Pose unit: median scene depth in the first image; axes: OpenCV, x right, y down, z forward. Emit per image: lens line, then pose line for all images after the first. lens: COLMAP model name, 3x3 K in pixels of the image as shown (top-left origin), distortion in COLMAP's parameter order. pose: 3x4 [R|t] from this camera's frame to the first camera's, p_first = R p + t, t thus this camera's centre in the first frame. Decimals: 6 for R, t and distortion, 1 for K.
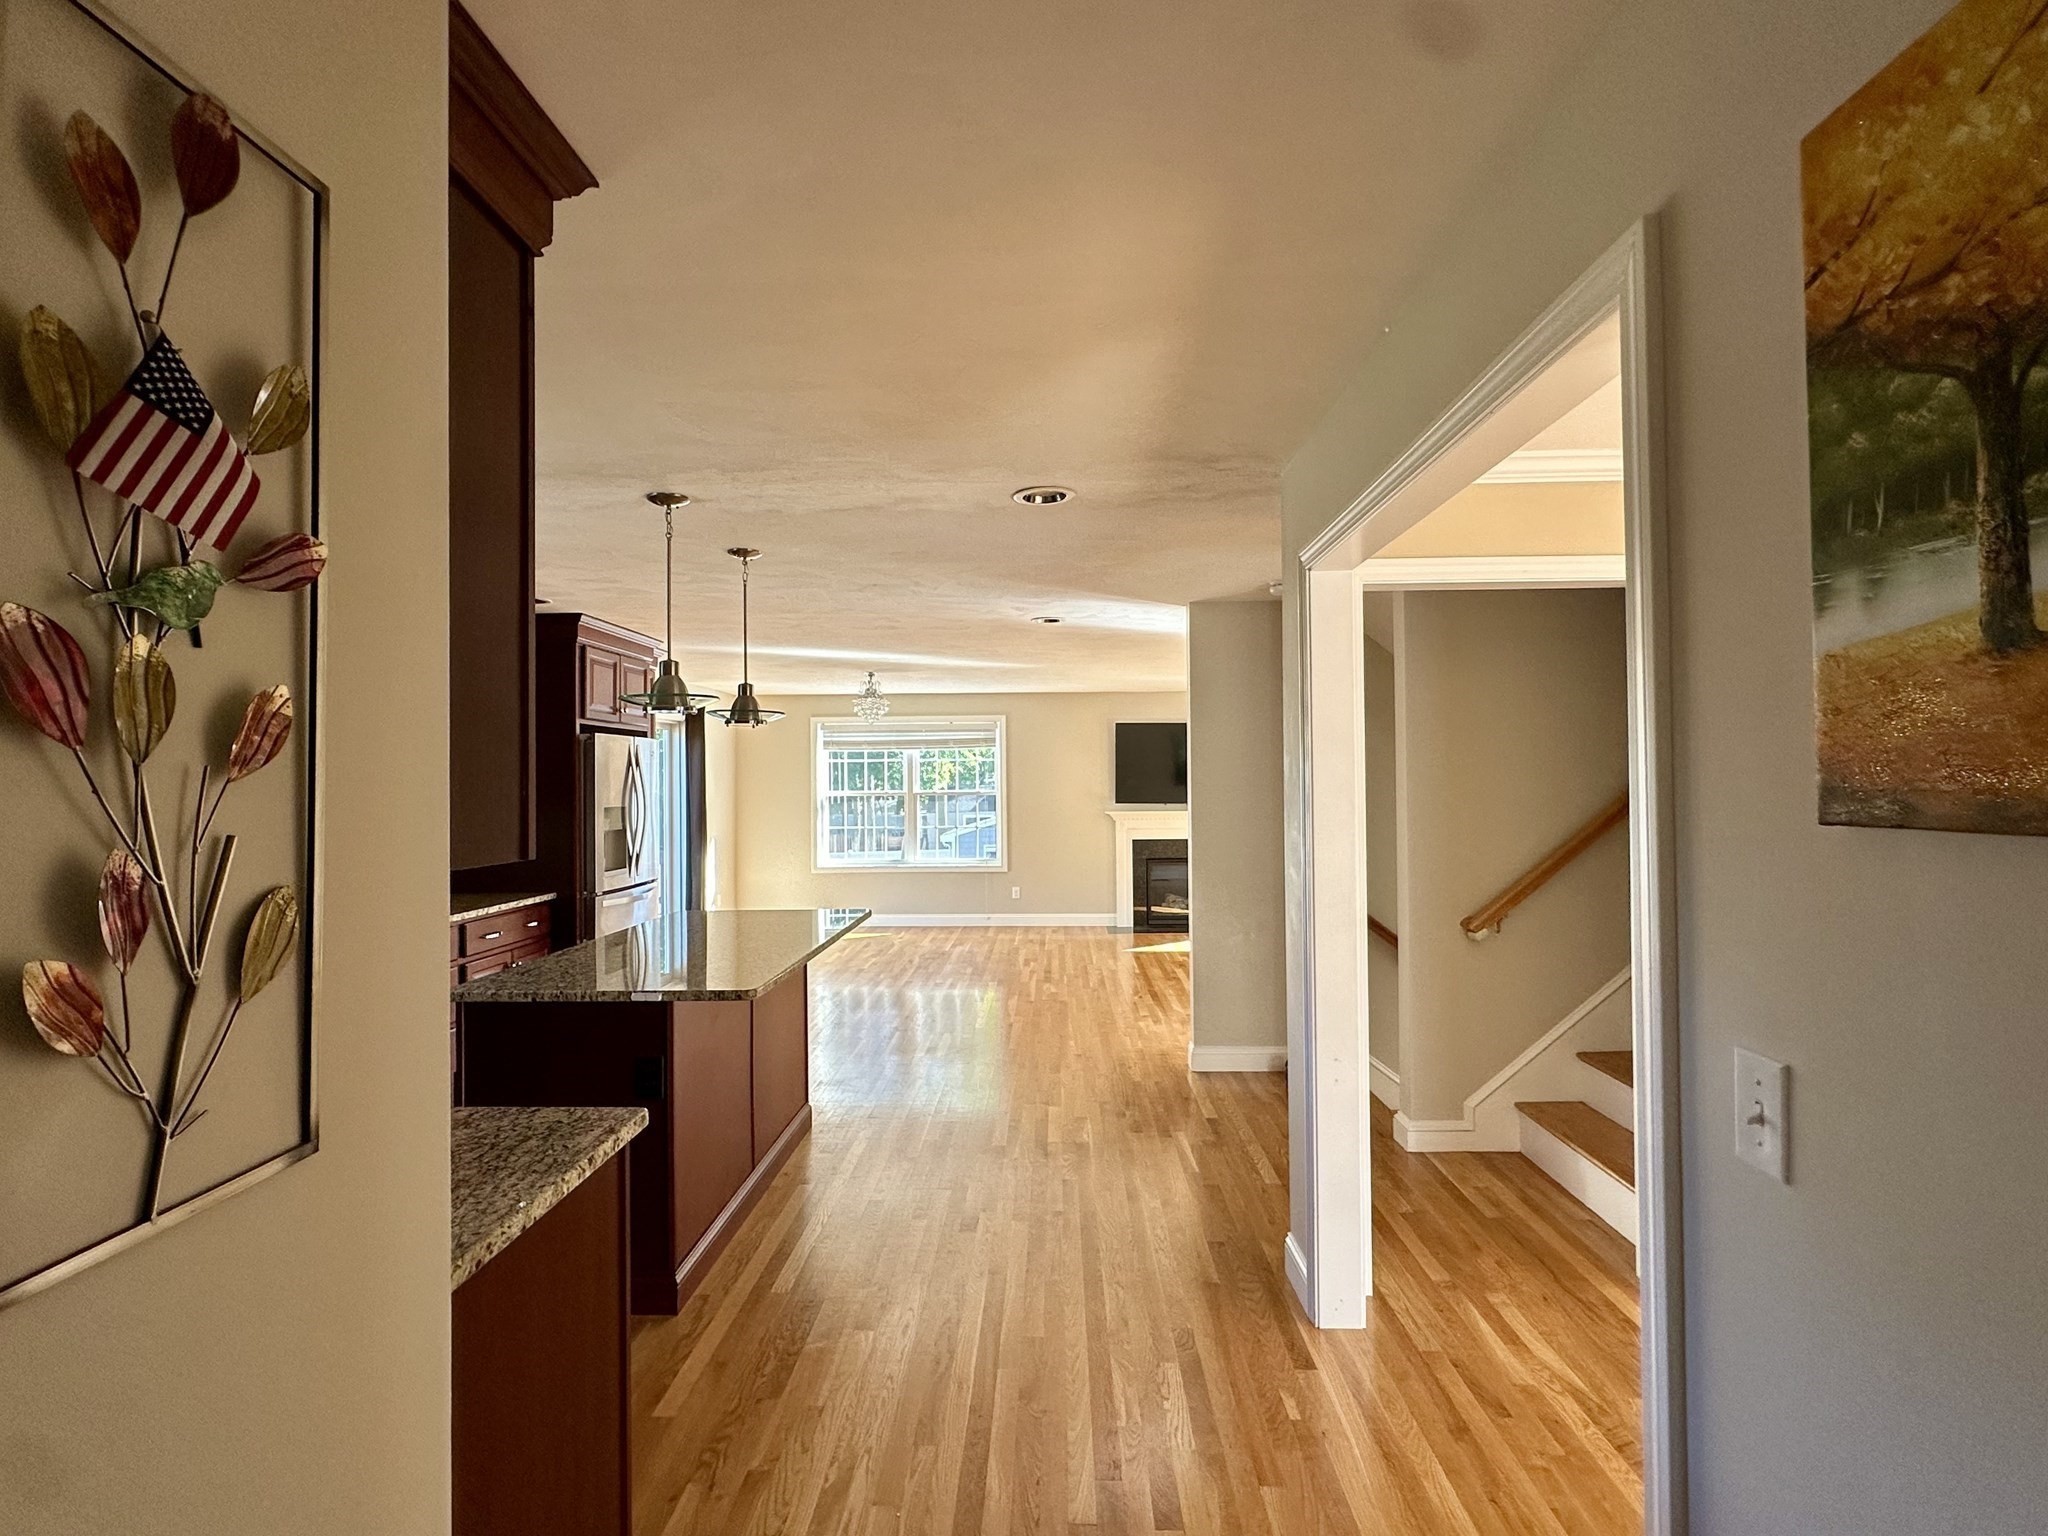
lens RADIAL K [[992.9, 0, 1024.0], [0, 992.9, 768.0], [0, 0, 1]] dist [-0.027713, 0.000079]
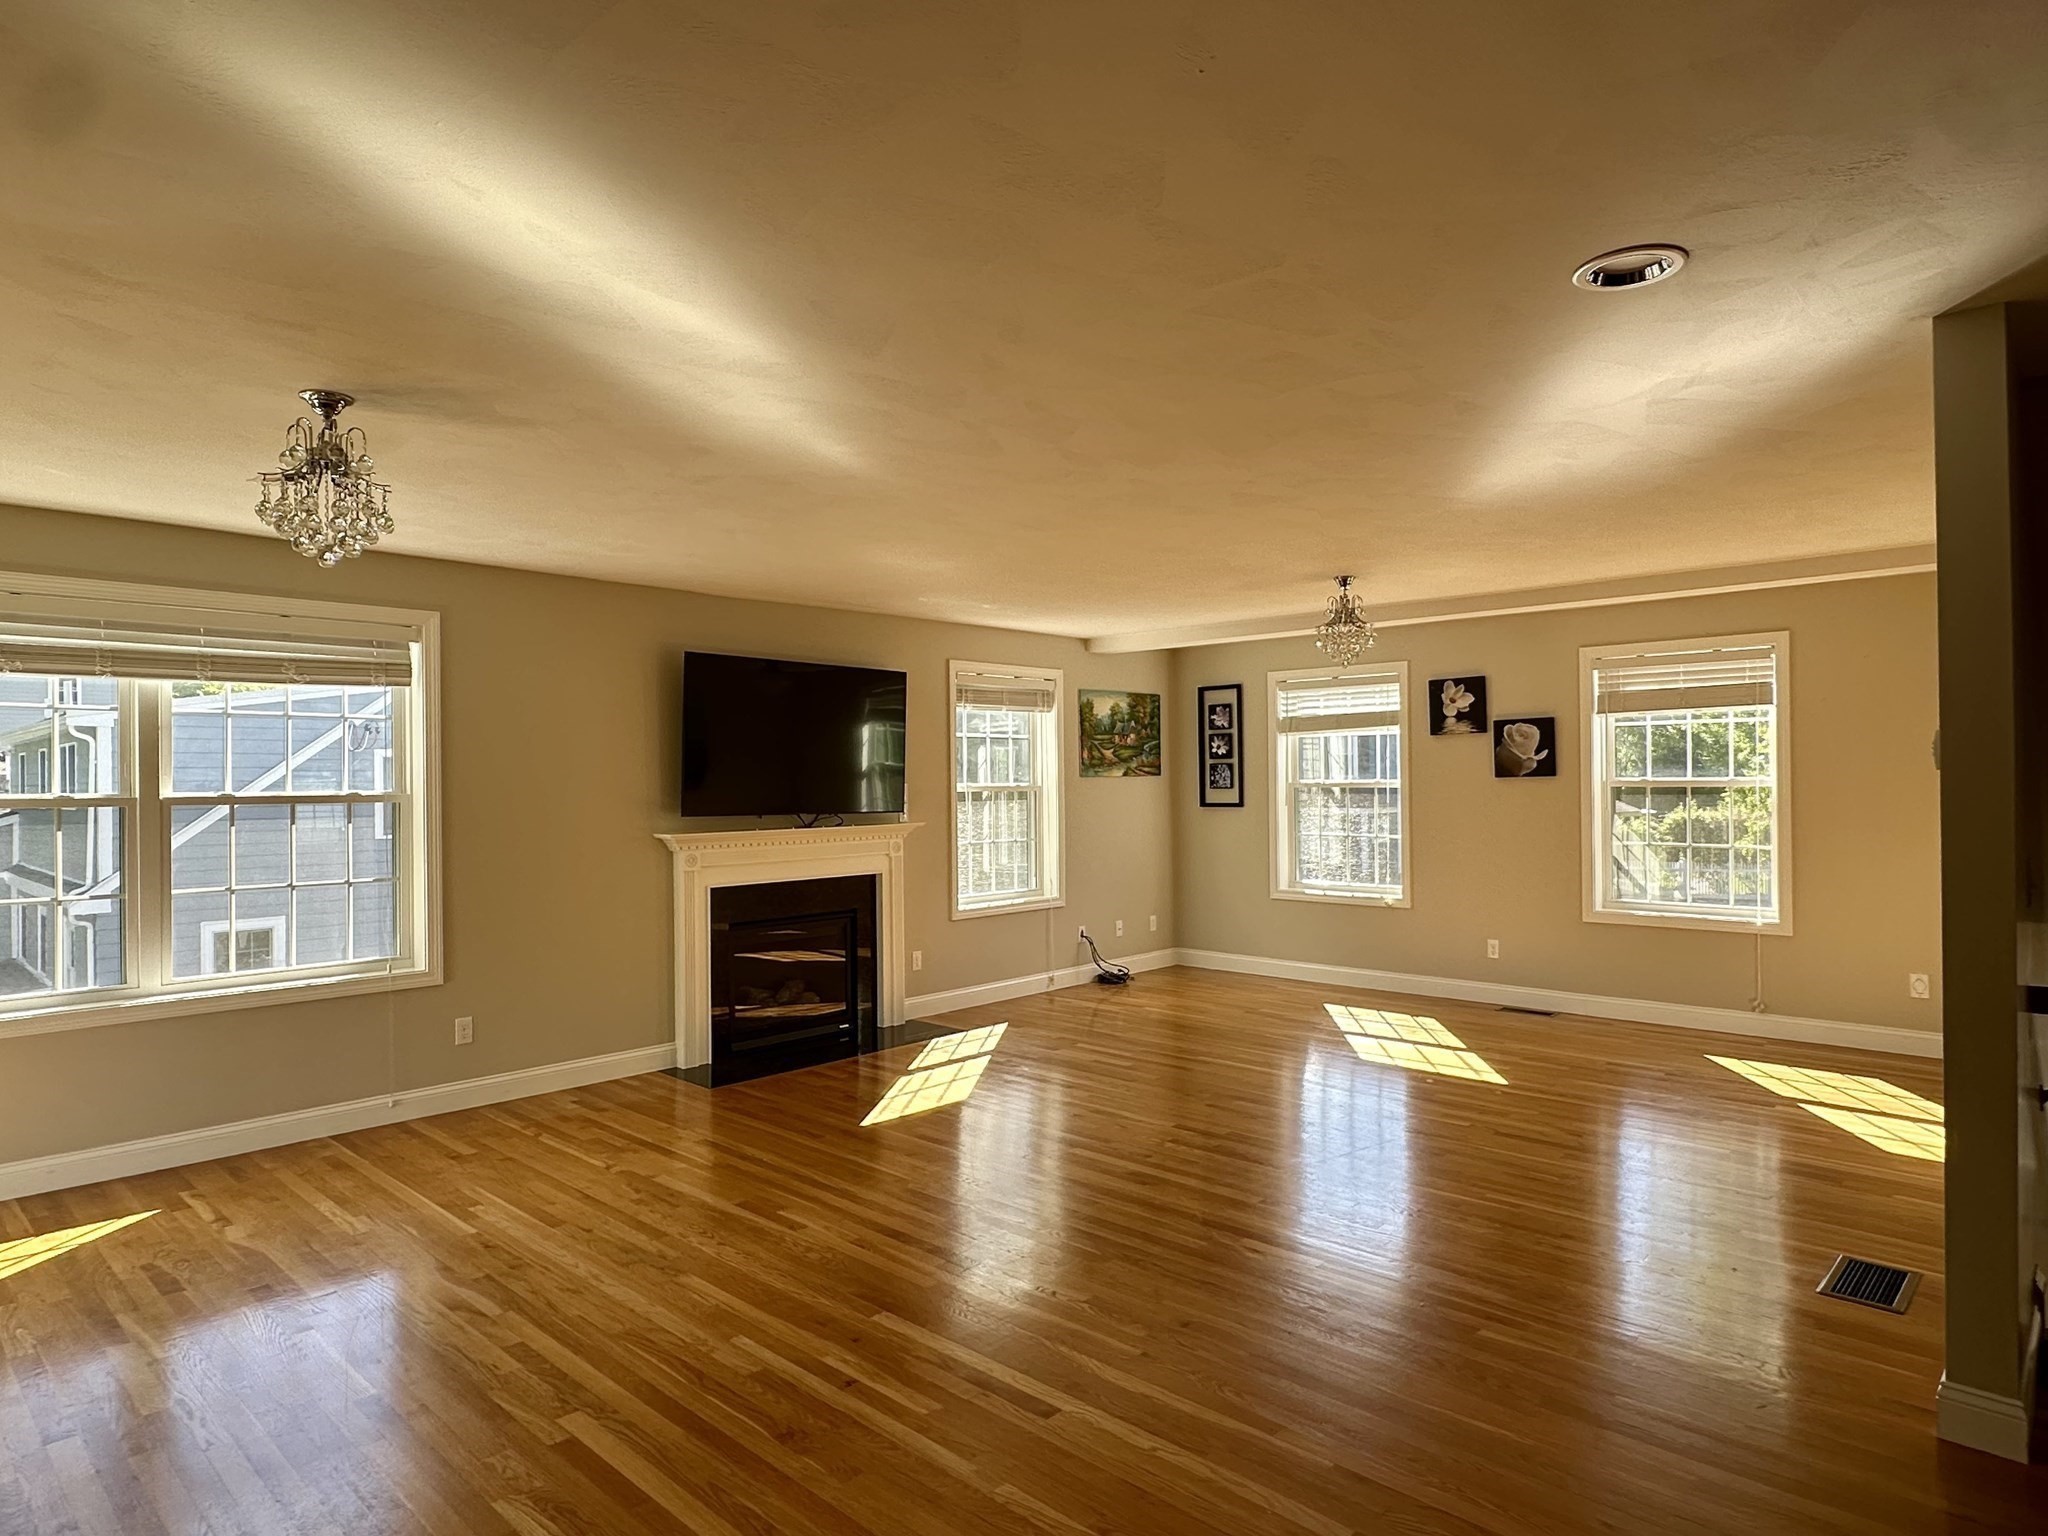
lens RADIAL K [[1186.1, 0, 1024.0], [0, 1186.1, 768.0], [0, 0, 1]] dist [-0.004585, -0.001083]
pose [[0.662164, 0.010378, 0.749287, -0.230349], [-0.009212, 0.999941, -0.005709, 0.013451], [-0.749302, -0.003122, 0.662221, 0.481028]]
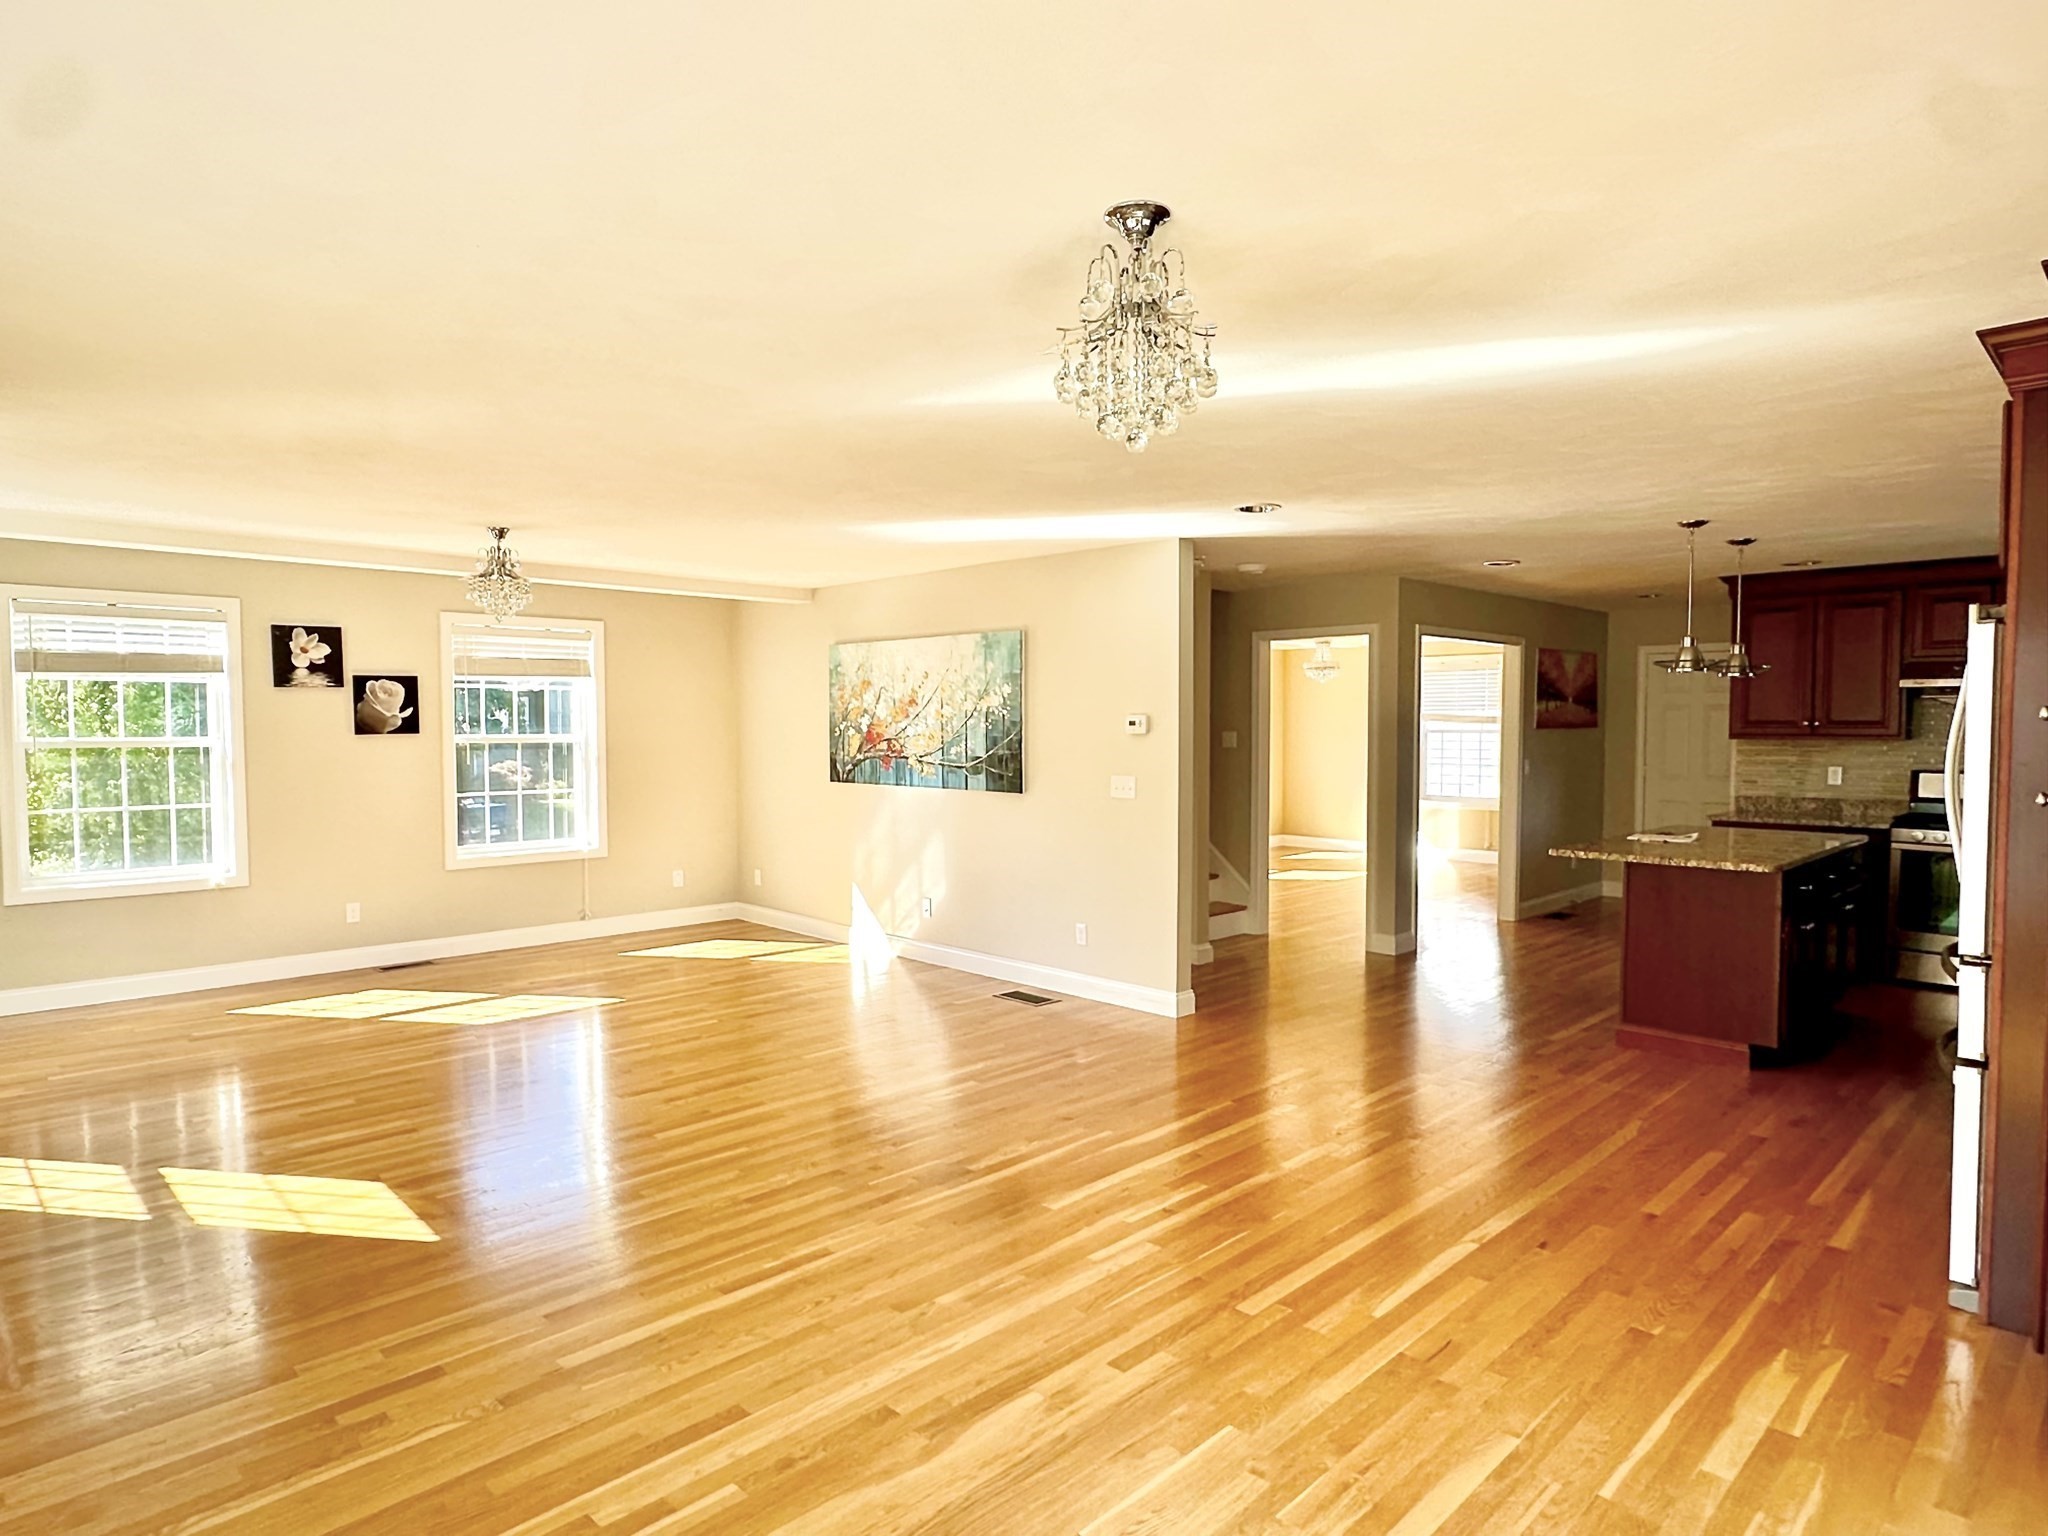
lens RADIAL K [[1186.1, 0, 1024.0], [0, 1186.1, 768.0], [0, 0, 1]] dist [-0.004585, -0.001083]
pose [[-0.728253, -0.016534, 0.685109, -0.257703], [-0.003658, 0.999788, 0.020239, 0.016302], [-0.685299, 0.012233, -0.728159, 0.976271]]
